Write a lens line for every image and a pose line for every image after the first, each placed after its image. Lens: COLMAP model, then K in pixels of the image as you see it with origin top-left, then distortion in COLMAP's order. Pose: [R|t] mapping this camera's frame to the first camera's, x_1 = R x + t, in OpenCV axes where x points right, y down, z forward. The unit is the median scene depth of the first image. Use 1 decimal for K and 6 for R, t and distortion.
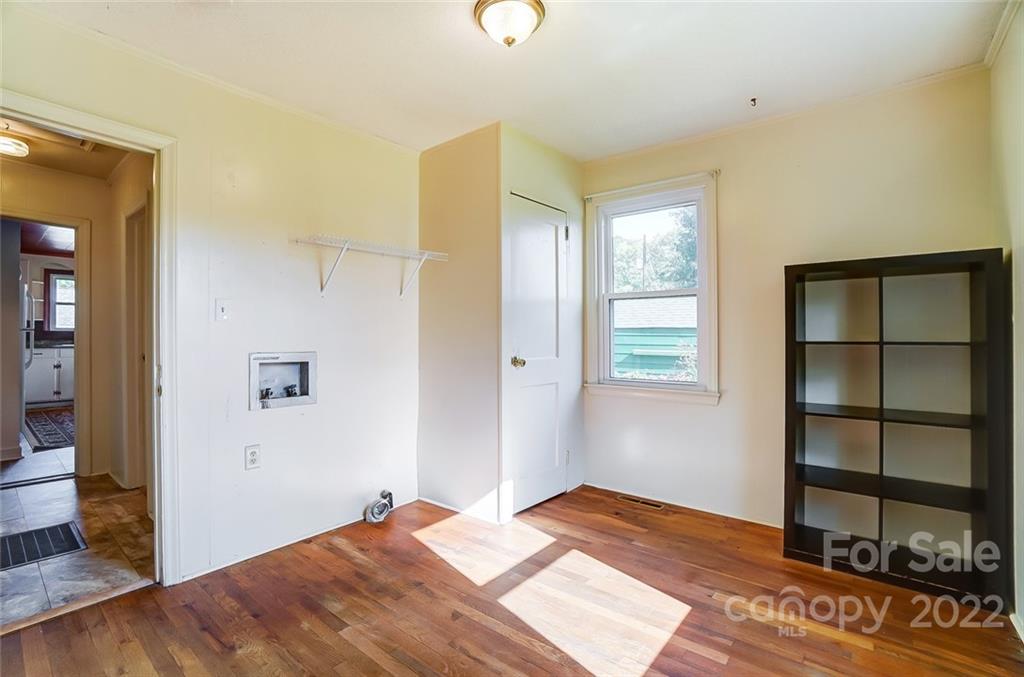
lens RADIAL K [[465.0, 0, 509.1], [0, 465.0, 338.8], [0, 0, 1]] dist [-0.066676, 0.026967]
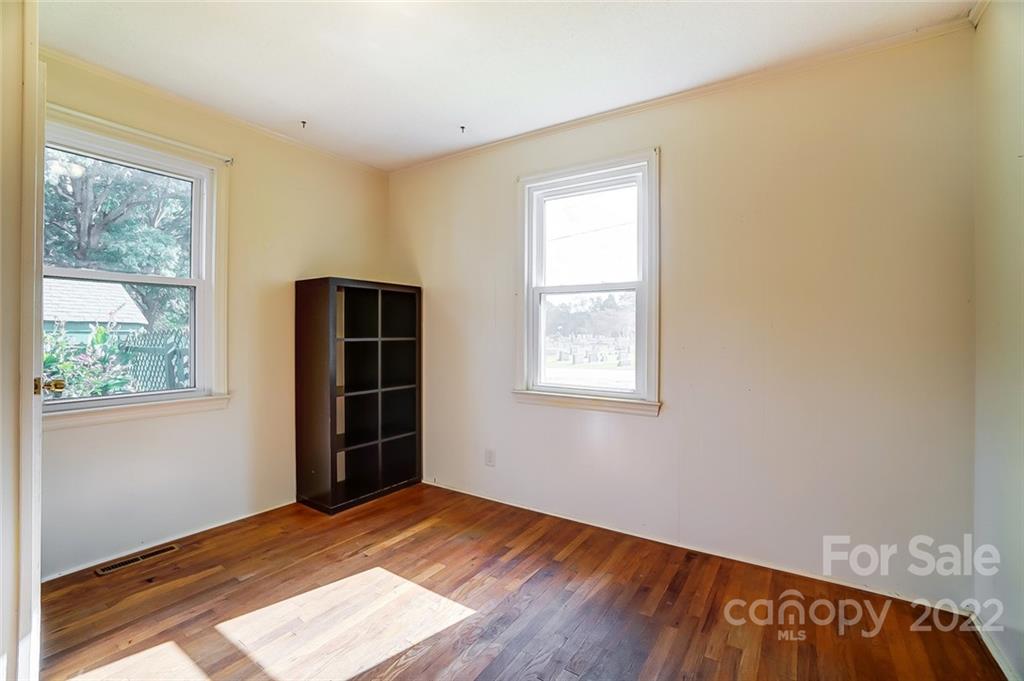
lens RADIAL K [[460.6, 0, 511.1], [0, 460.6, 336.4], [0, 0, 1]] dist [-0.058243, 0.020881]
pose [[-0.111385, -0.007593, 0.993748, -0.599418], [0.002899, 0.999964, 0.007965, -0.008206], [-0.993773, 0.003769, -0.111359, 0.591407]]
